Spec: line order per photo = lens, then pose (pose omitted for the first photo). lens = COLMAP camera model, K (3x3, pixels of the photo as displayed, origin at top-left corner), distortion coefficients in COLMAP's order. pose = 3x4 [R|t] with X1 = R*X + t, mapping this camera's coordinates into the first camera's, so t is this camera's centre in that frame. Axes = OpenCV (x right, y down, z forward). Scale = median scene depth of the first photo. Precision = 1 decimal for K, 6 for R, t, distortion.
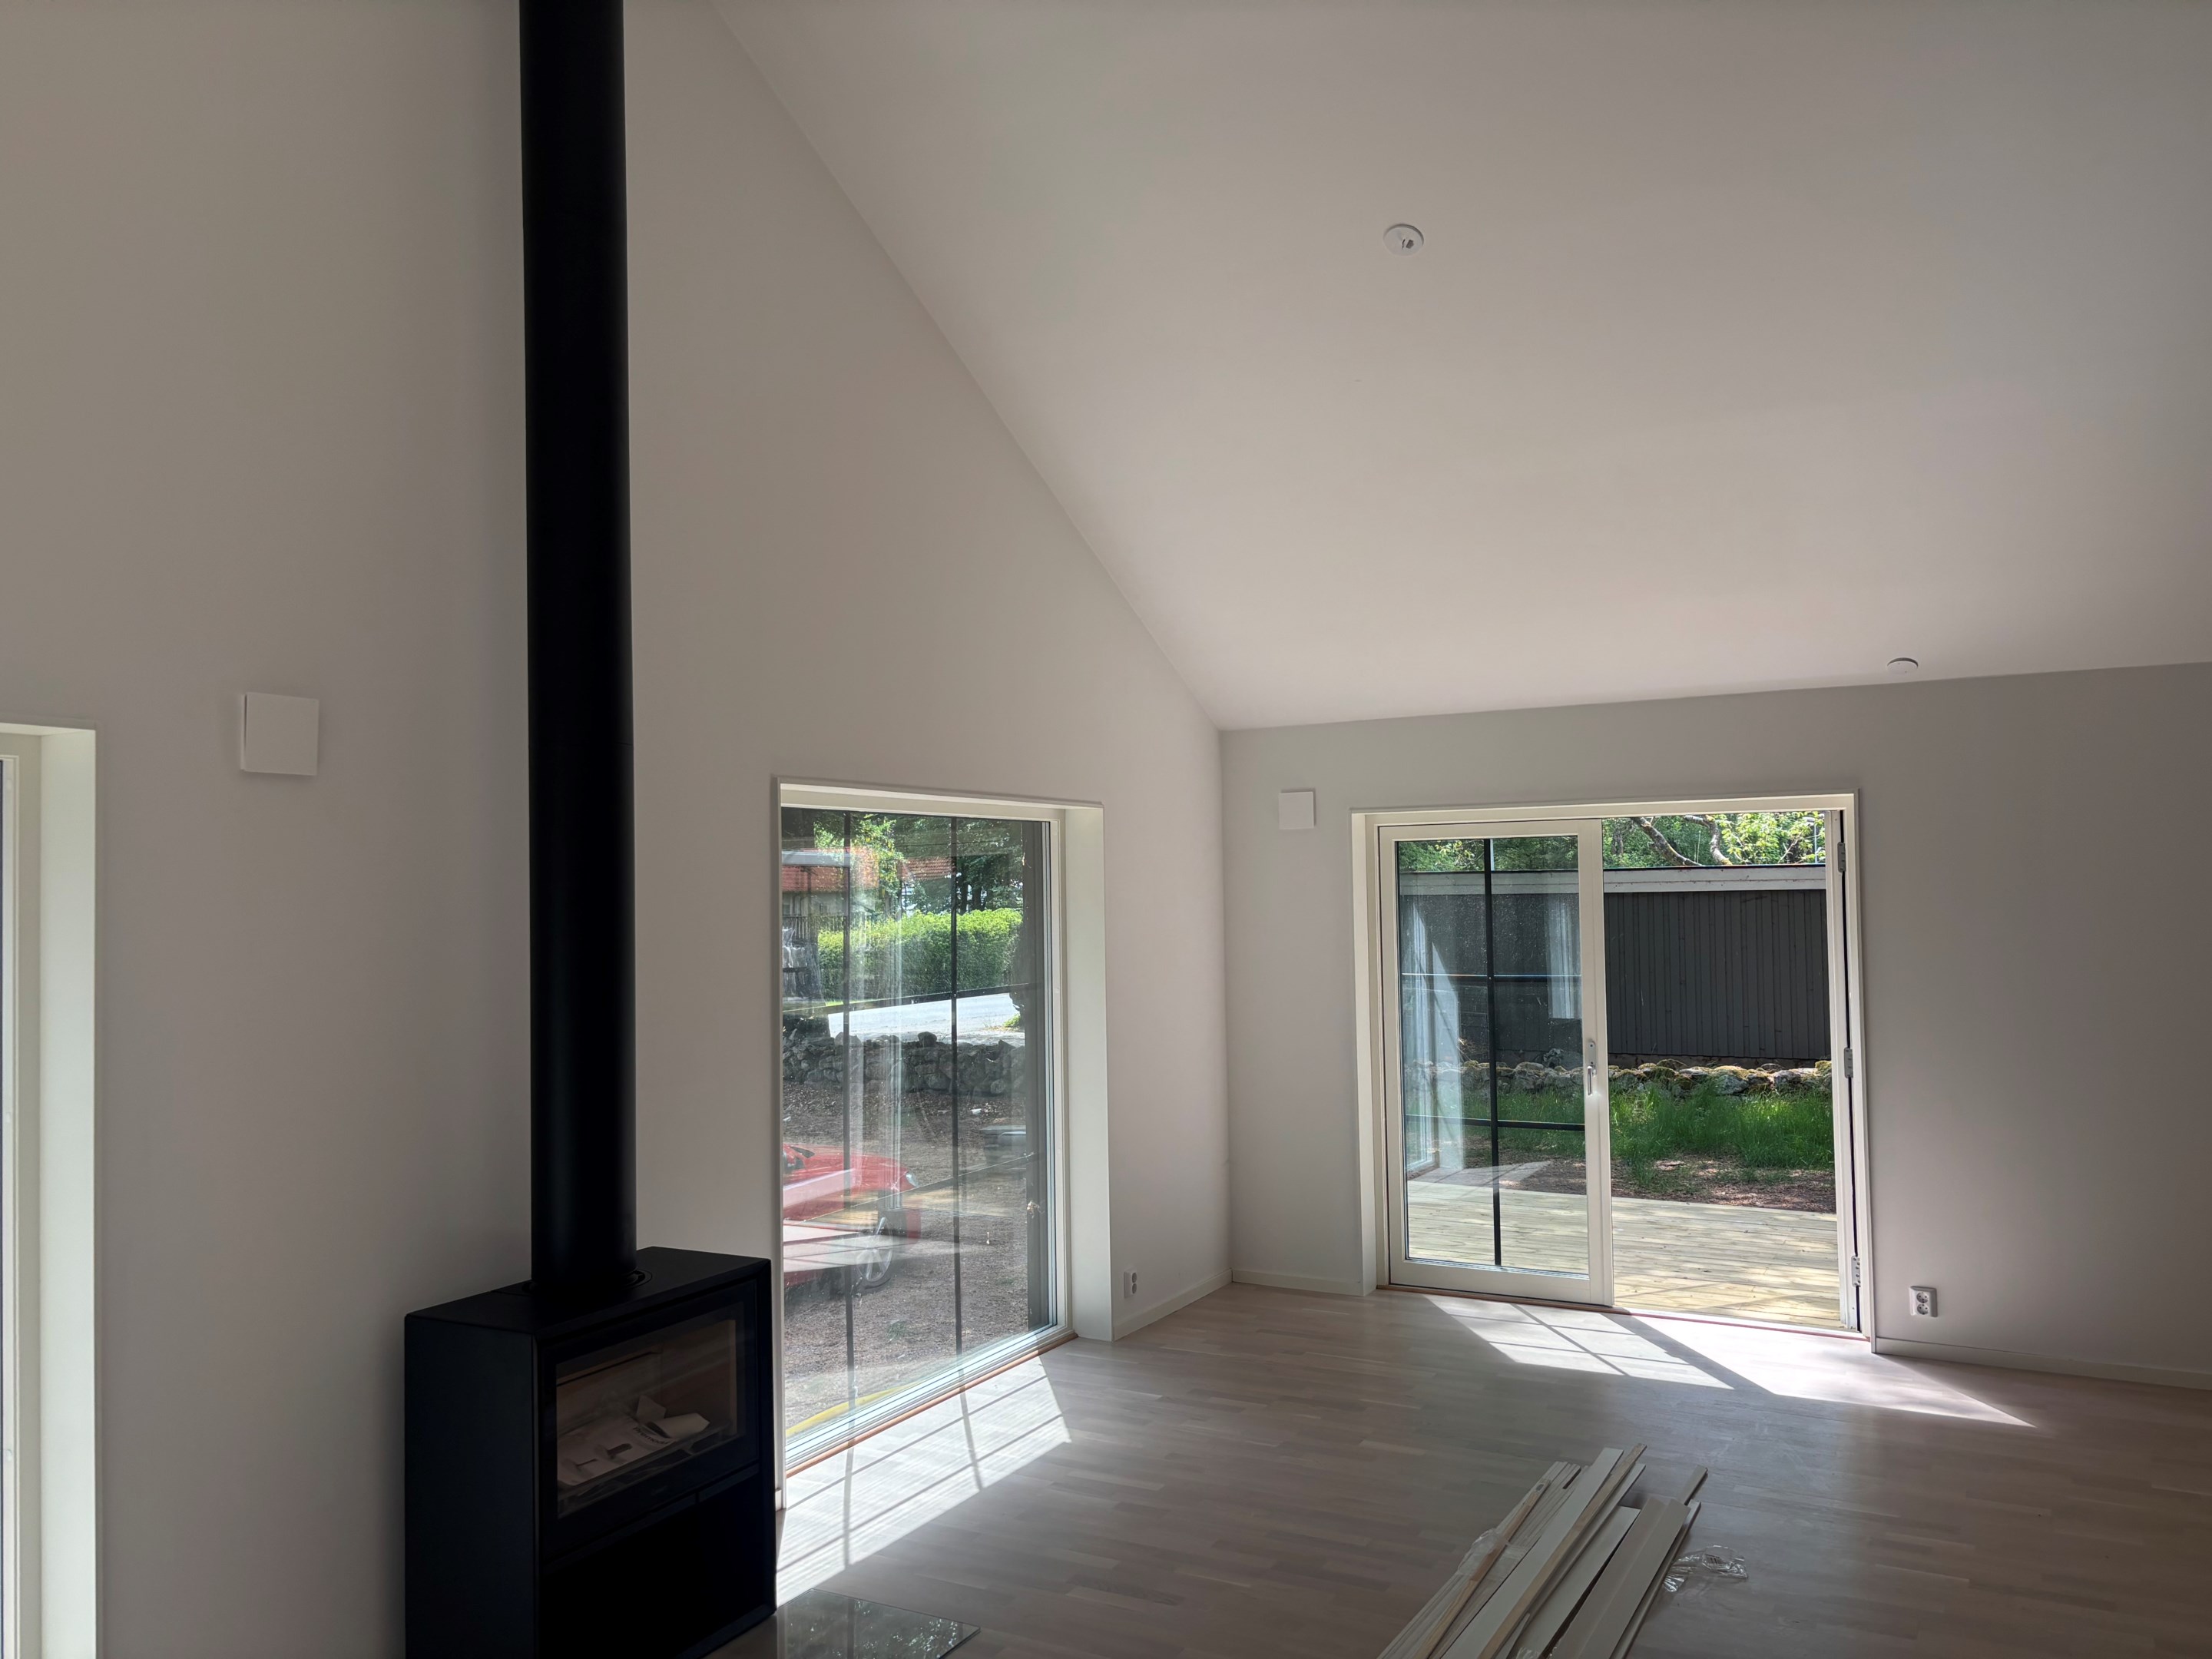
lens RADIAL K [[1659.1, 0, 1106.0], [0, 1659.1, 829.5], [0, 0, 1]] dist [0.003412, -0.009319]
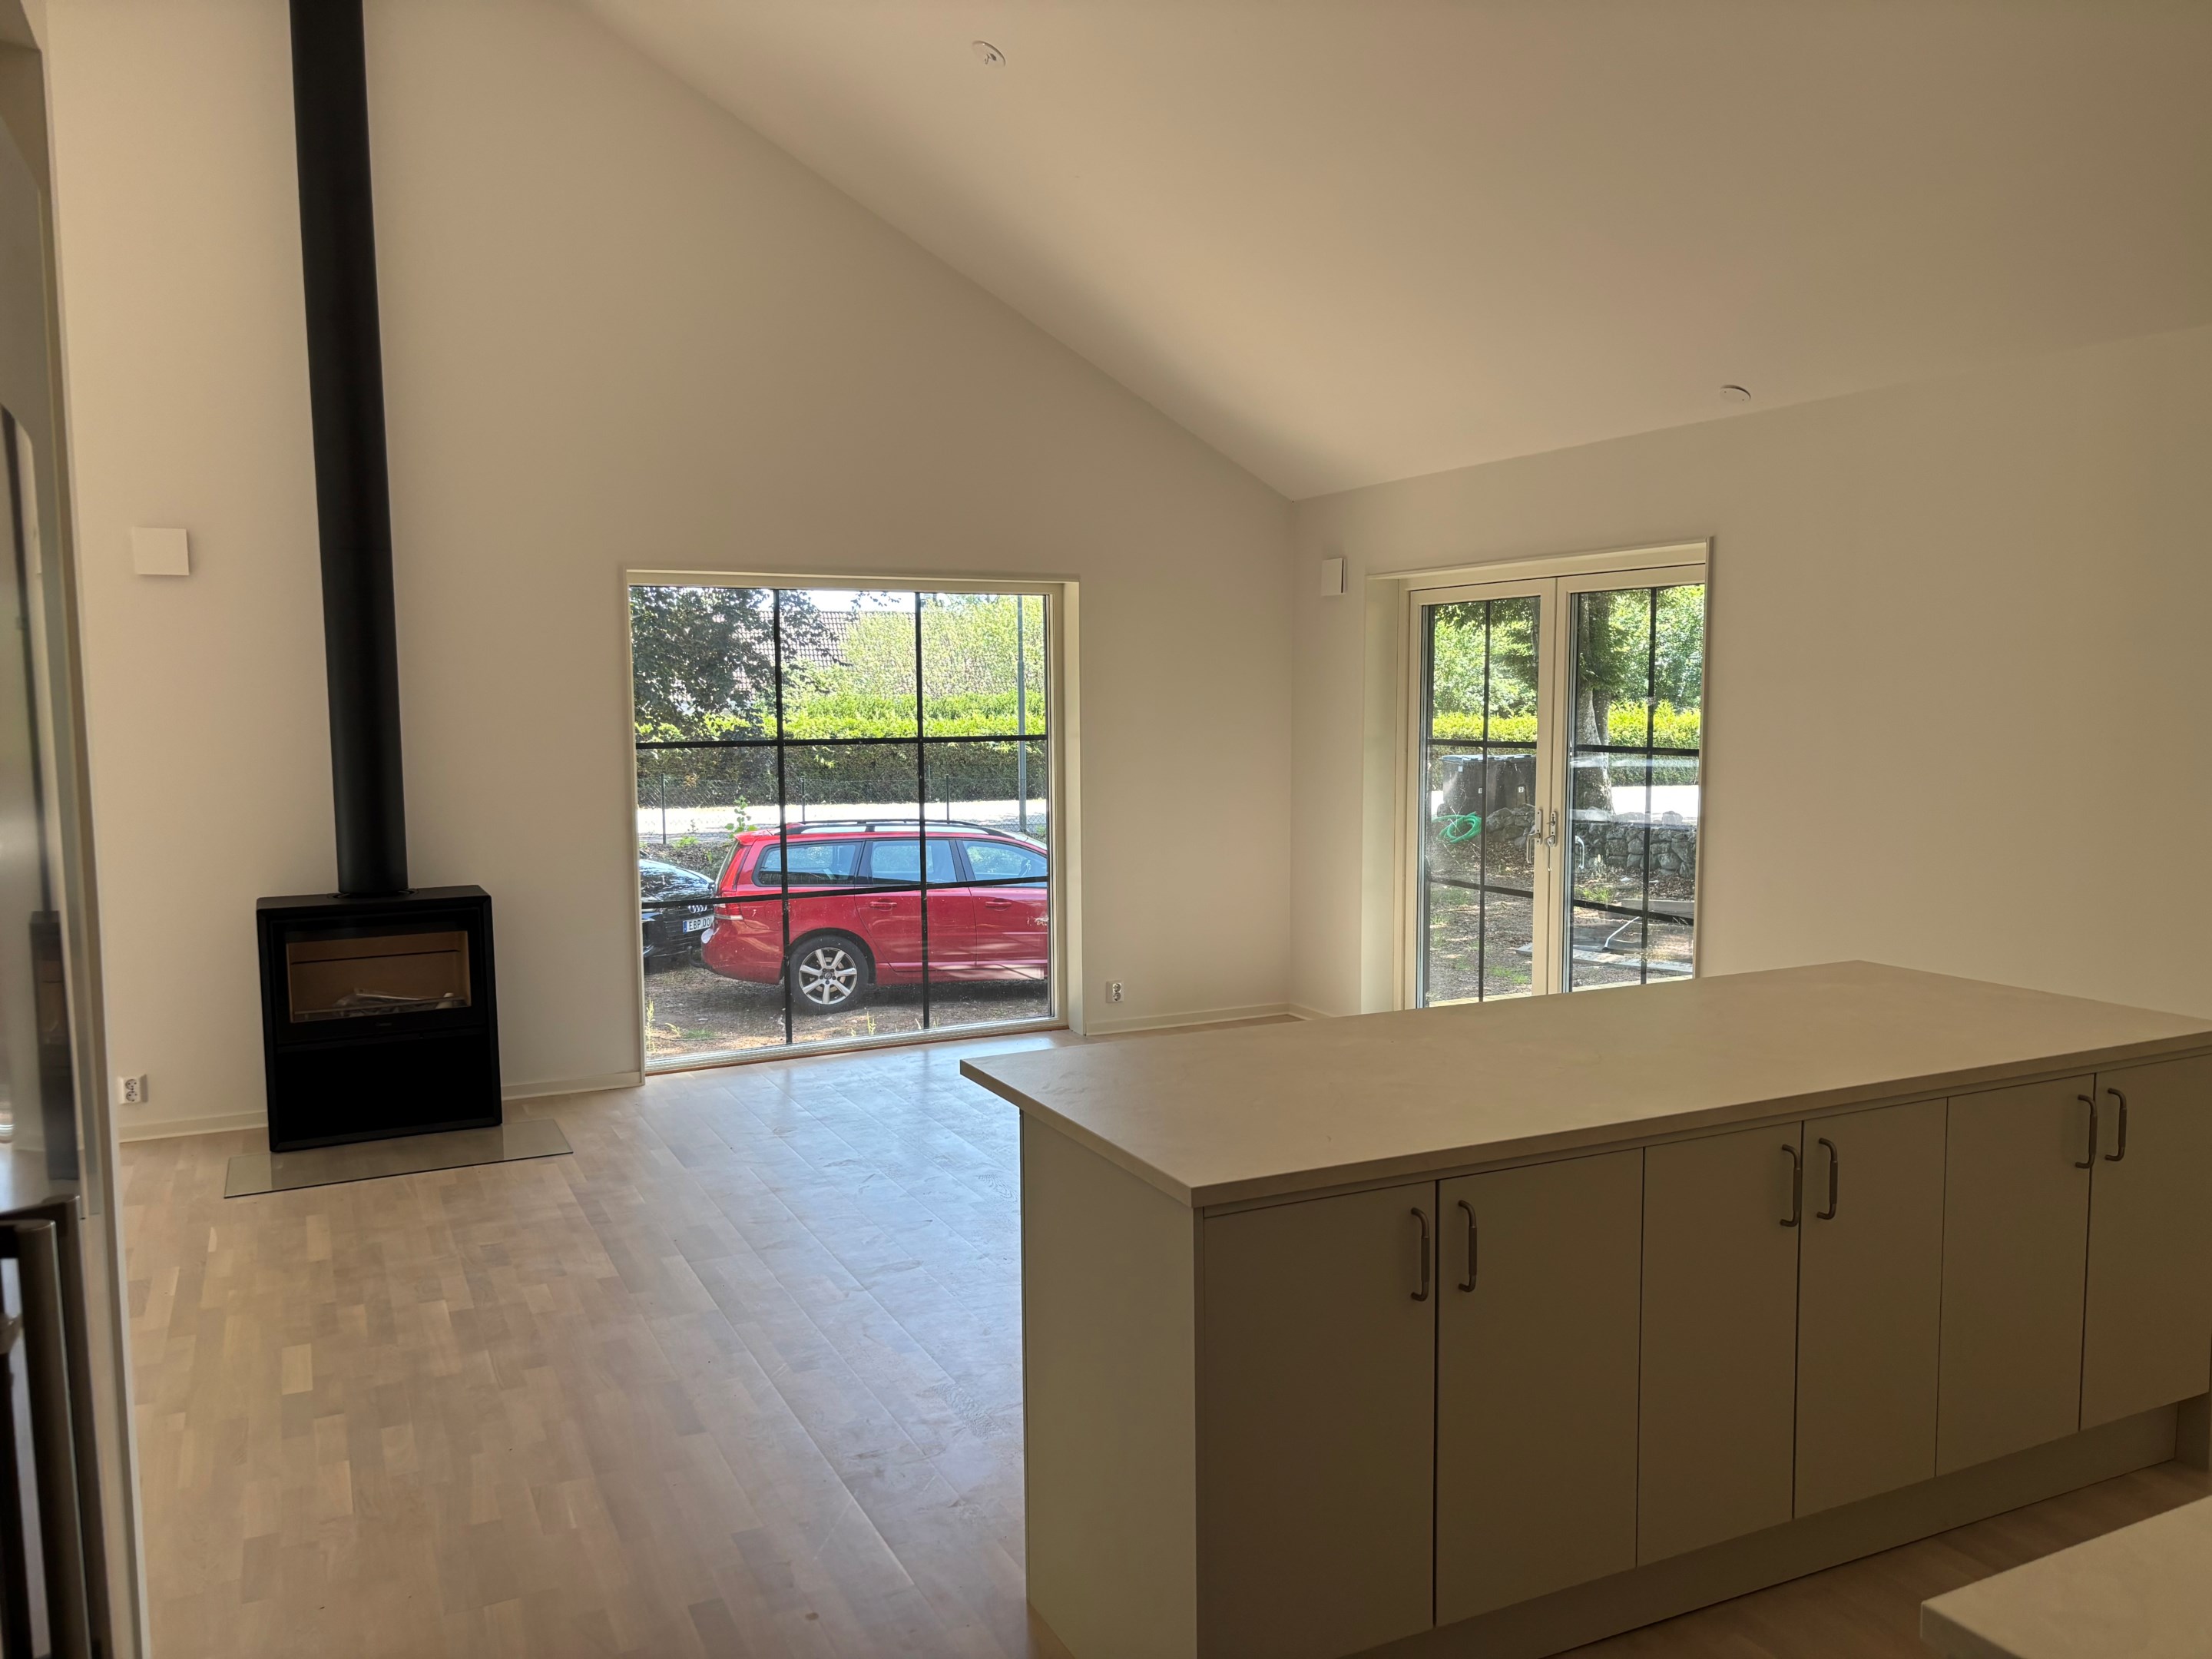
lens RADIAL K [[1665.4, 0, 1112.8], [0, 1665.4, 845.2], [0, 0, 1]] dist [0.055545, -0.051809]
pose [[0.827544, 0.061181, -0.558058, 0.721378], [0.018316, 0.990572, 0.135760, 0.013046], [0.561103, -0.122569, 0.818621, 0.059088]]
